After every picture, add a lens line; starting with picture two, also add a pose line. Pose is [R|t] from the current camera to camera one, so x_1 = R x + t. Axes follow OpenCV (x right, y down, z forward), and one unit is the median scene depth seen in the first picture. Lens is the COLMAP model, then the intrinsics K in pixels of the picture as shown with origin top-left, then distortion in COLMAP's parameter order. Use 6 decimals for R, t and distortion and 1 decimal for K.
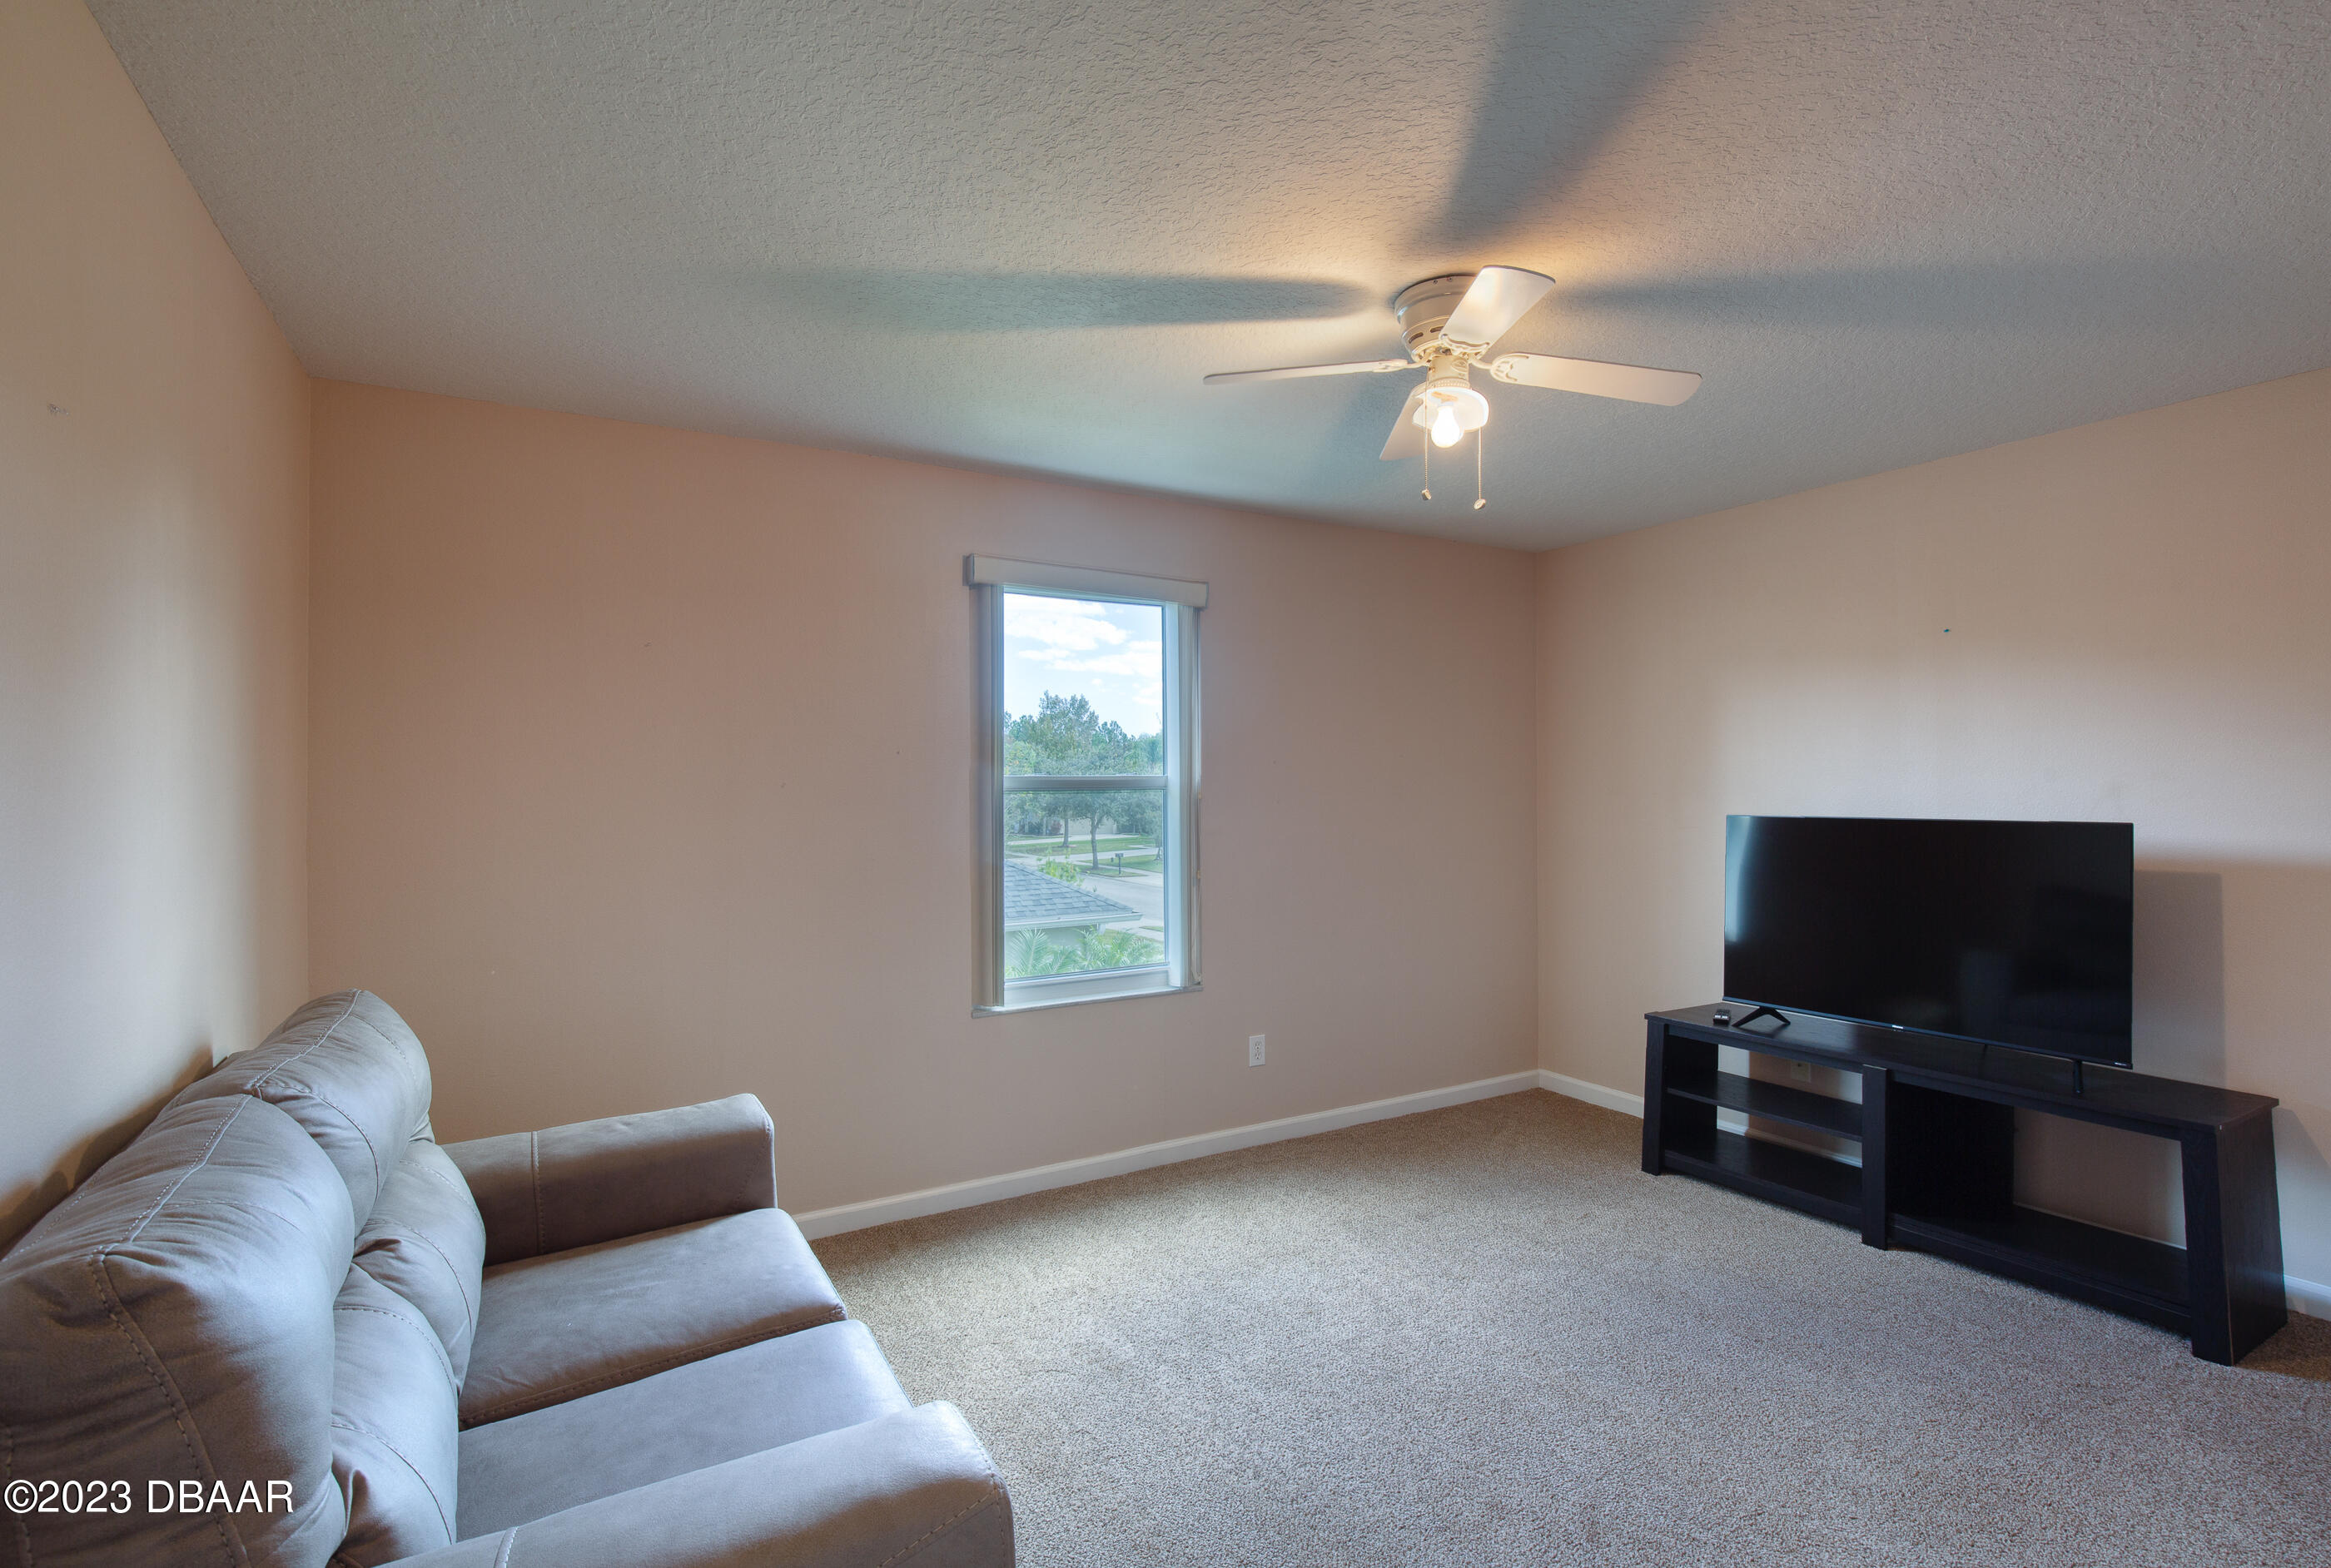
lens RADIAL K [[1084.8, 0, 1163.8], [0, 1084.8, 786.3], [0, 0, 1]] dist [-0.009671, -0.000619]
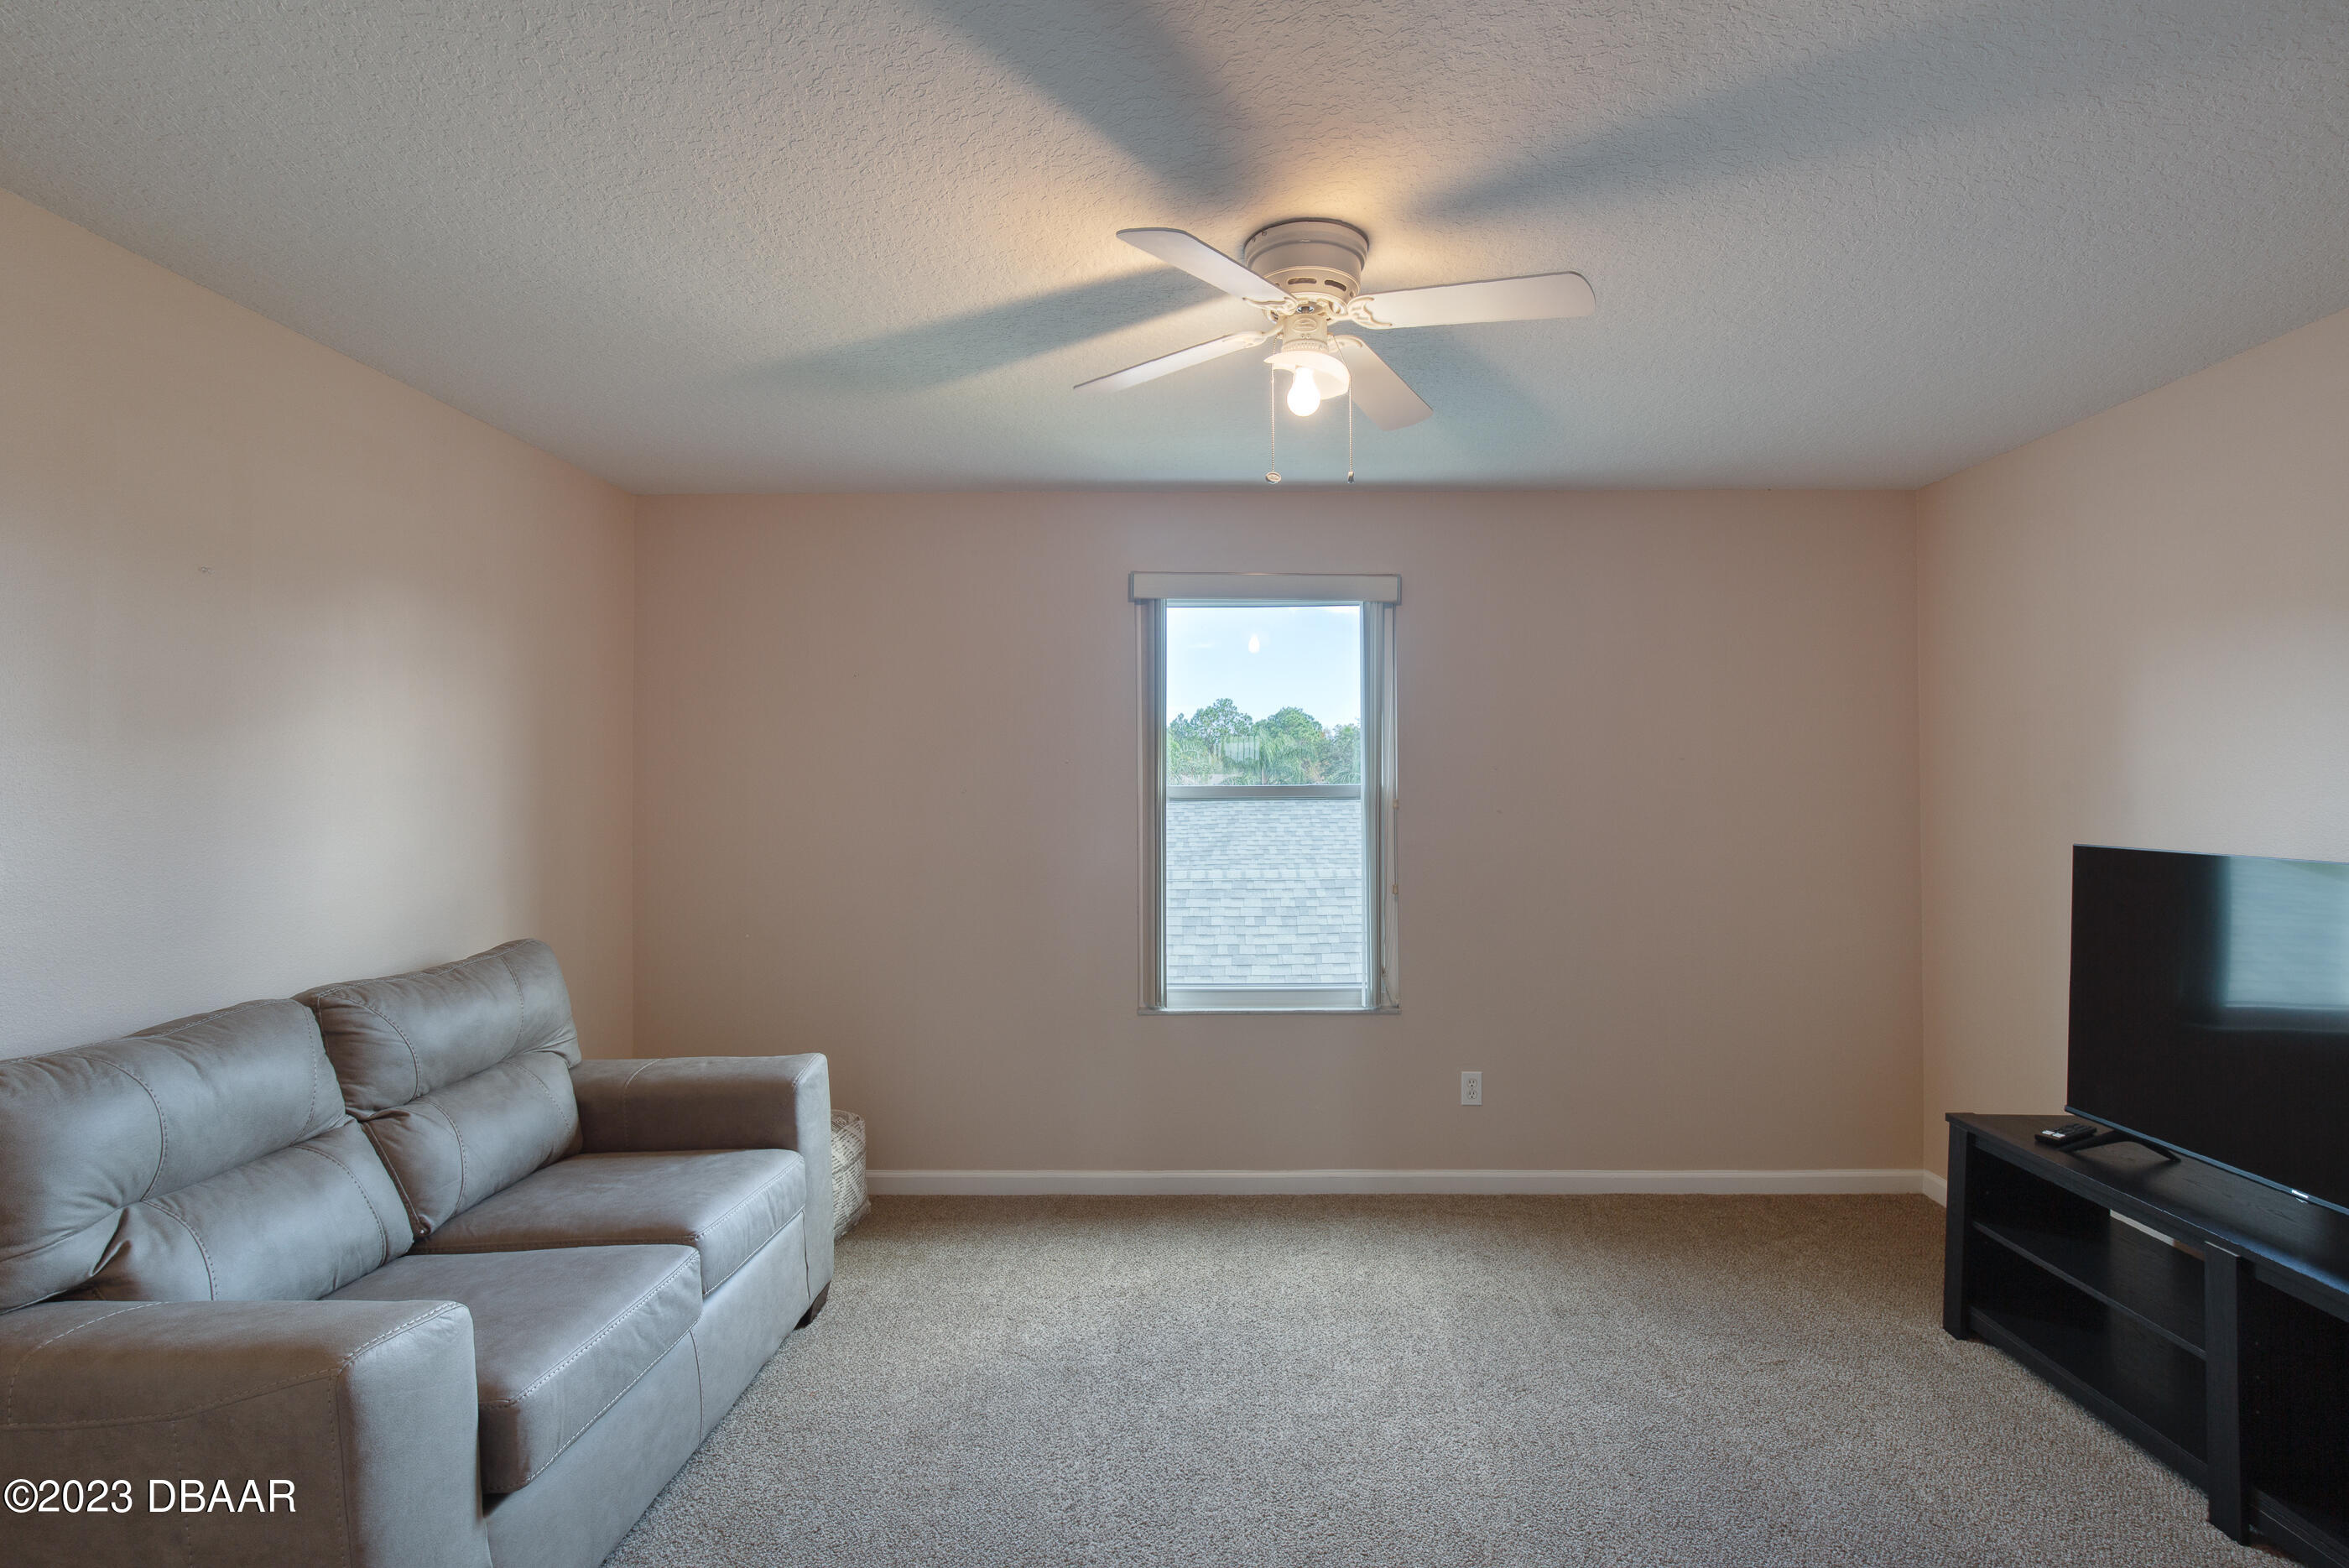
lens RADIAL K [[1080.7, 0, 1179.2], [0, 1080.7, 779.9], [0, 0, 1]] dist [-0.018108, 0.005000]
pose [[0.859595, 0.002091, -0.510972, 0.394318], [-0.003109, 0.999995, -0.001137, -0.012609], [0.510967, 0.002566, 0.859596, 0.125962]]
